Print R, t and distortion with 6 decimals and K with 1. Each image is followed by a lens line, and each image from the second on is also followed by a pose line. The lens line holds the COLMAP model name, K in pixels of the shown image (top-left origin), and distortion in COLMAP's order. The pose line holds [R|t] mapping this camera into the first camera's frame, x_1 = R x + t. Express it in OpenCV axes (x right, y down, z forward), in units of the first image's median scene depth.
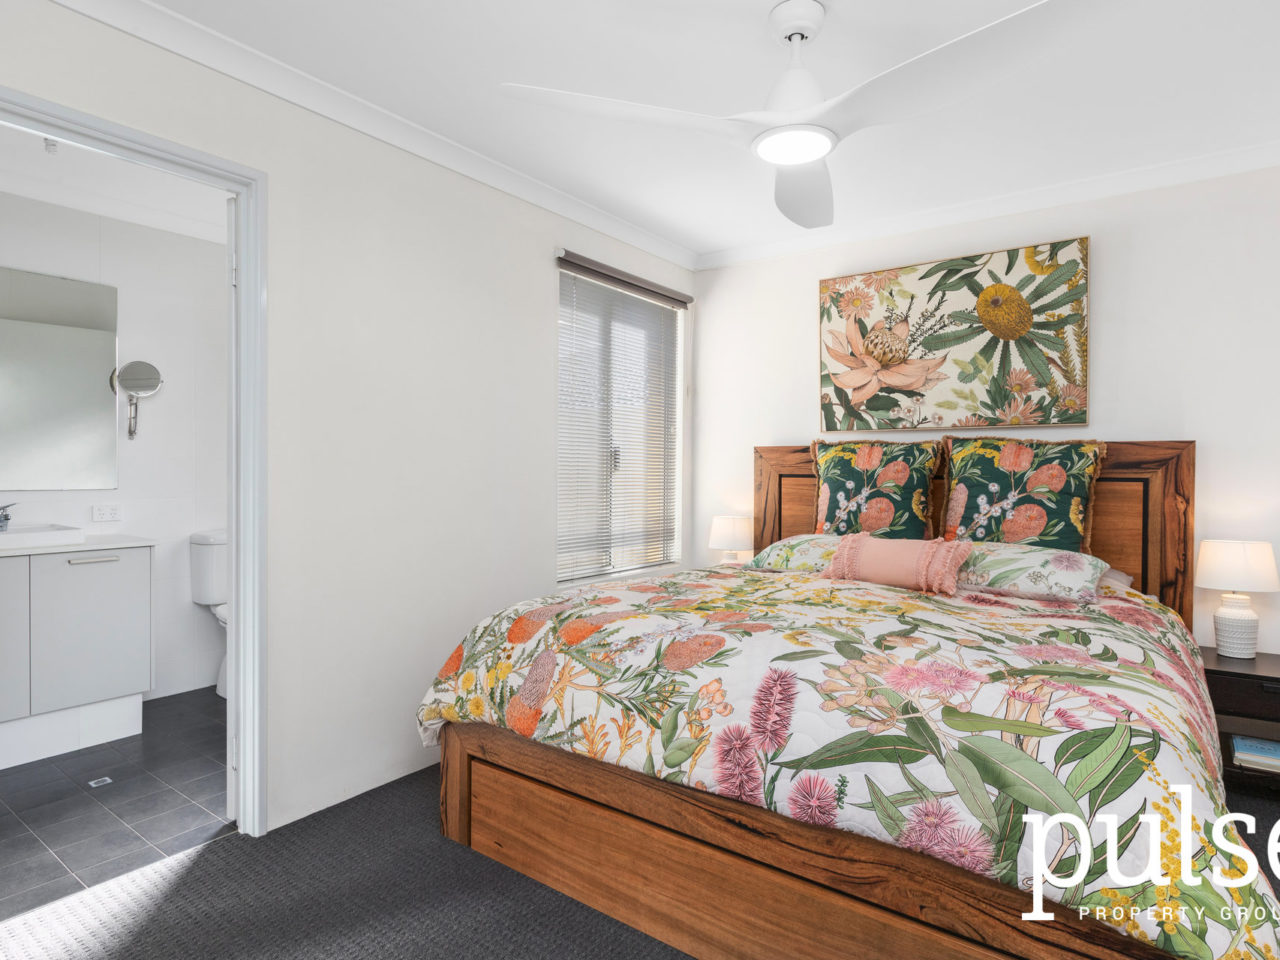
lens RADIAL K [[713.4, 0, 638.4], [0, 713.4, 472.9], [0, 0, 1]] dist [-0.001393, -0.000242]
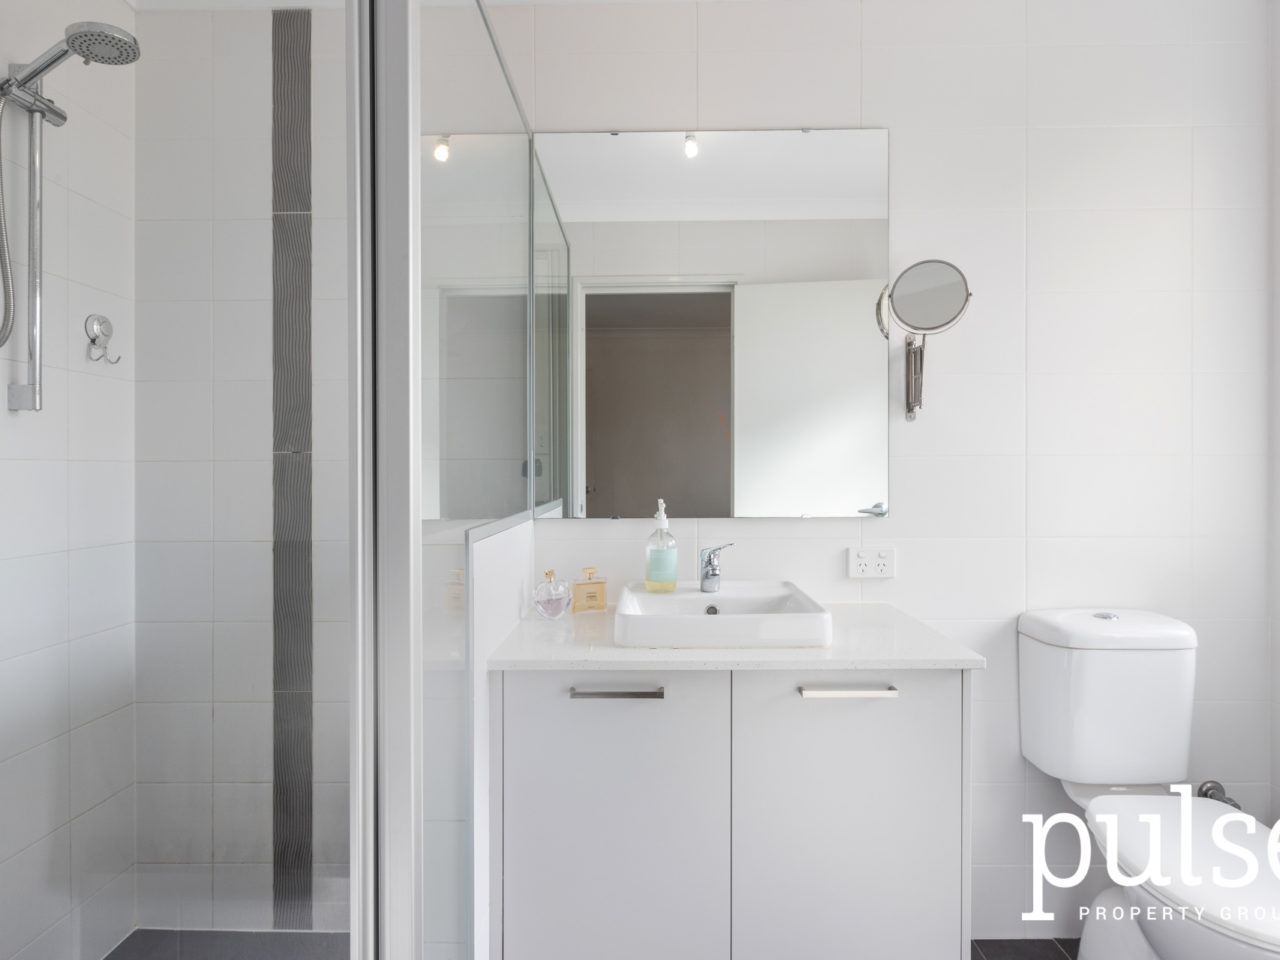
lens RADIAL K [[713.4, 0, 638.4], [0, 713.4, 472.9], [0, 0, 1]] dist [-0.001393, -0.000242]
pose [[0.582737, -0.002077, -0.812658, -0.122410], [0.000856, 0.999998, -0.001942, -0.002422], [0.812661, 0.000436, 0.582737, 0.162135]]
